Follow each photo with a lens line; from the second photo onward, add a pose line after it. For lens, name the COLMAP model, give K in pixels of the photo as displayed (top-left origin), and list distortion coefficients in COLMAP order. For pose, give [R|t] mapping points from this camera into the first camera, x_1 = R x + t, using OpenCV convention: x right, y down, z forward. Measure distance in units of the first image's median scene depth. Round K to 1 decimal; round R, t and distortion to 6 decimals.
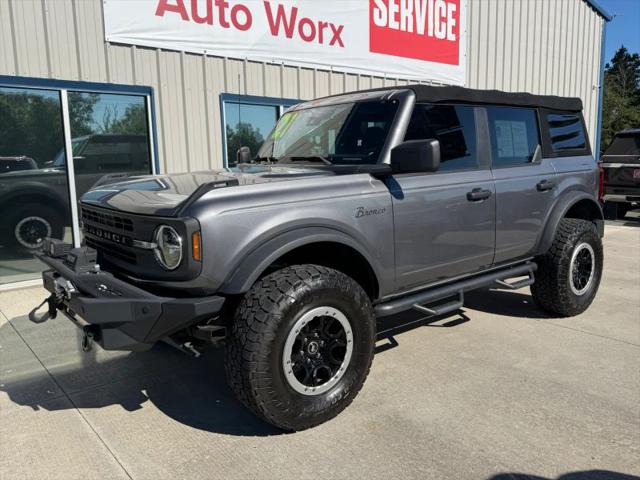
lens RADIAL K [[521.0, 0, 325.1], [0, 521.0, 237.1], [0, 0, 1]] dist [0.050149, -0.079219]
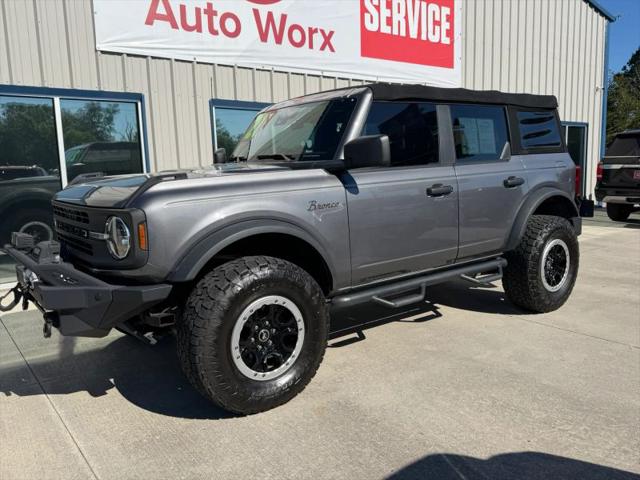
lens RADIAL K [[521.0, 0, 318.6], [0, 521.0, 242.7], [0, 0, 1]] dist [0.050149, -0.079219]
pose [[0.999140, -0.006304, -0.040977, 0.085888], [0.006083, 0.999966, -0.005521, 0.022227], [0.041011, 0.005267, 0.999145, -0.023932]]
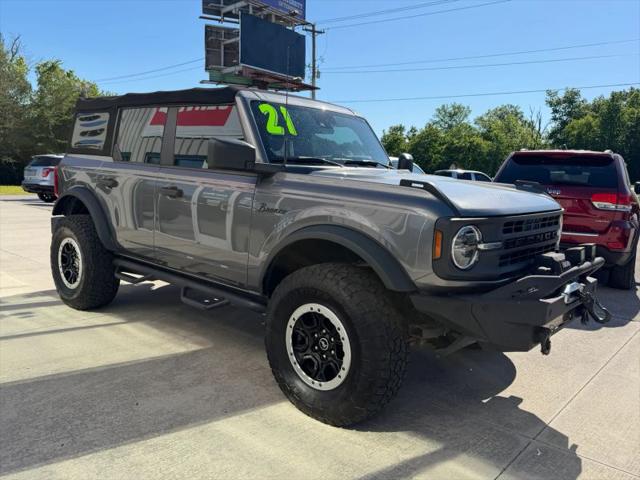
lens RADIAL K [[521.0, 0, 319.8], [0, 521.0, 240.2], [0, 0, 1]] dist [0.050149, -0.079219]
pose [[-0.157941, -0.134009, 0.978313, -0.935304], [0.116894, 0.981244, 0.153282, -0.144192], [-0.980505, 0.138568, -0.139314, 1.074491]]
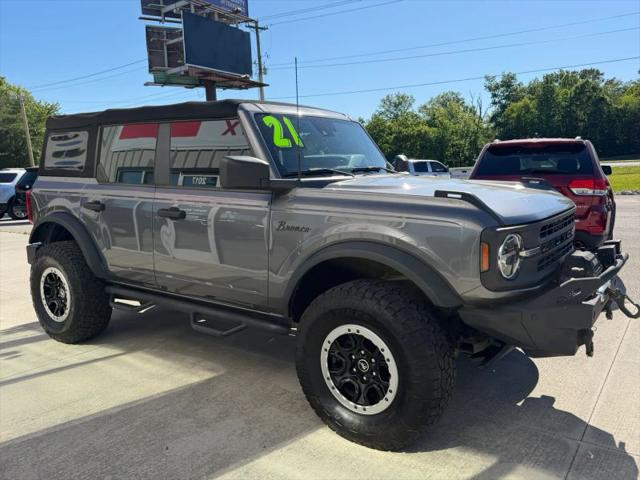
lens RADIAL K [[521.0, 0, 322.4], [0, 521.0, 234.5], [0, 0, 1]] dist [0.050149, -0.079219]
pose [[-0.256213, -0.118598, 0.959317, -0.883463], [0.175233, 0.970302, 0.166757, -0.183014], [-0.950604, 0.210829, -0.227822, 1.155753]]
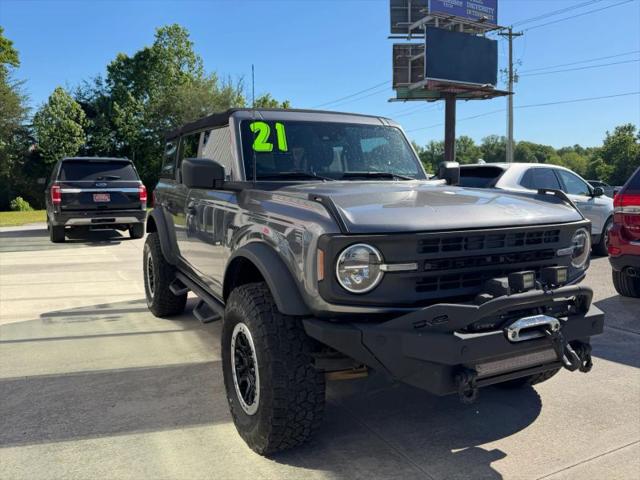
lens RADIAL K [[521.0, 0, 325.3], [0, 521.0, 238.7], [0, 0, 1]] dist [0.050149, -0.079219]
pose [[0.219562, -0.104690, 0.969965, -0.890558], [0.156925, 0.985070, 0.070798, -0.096980], [-0.962895, 0.136668, 0.232712, 0.736932]]
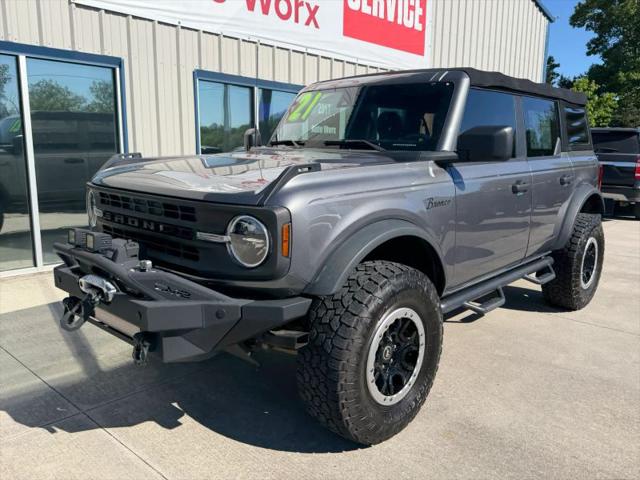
lens RADIAL K [[521.0, 0, 324.1], [0, 521.0, 243.7], [0, 0, 1]] dist [0.050149, -0.079219]
pose [[0.989464, 0.006539, 0.144635, -0.175098], [-0.011038, 0.999479, 0.030328, -0.001812], [-0.144361, -0.031605, 0.989020, 0.083939]]
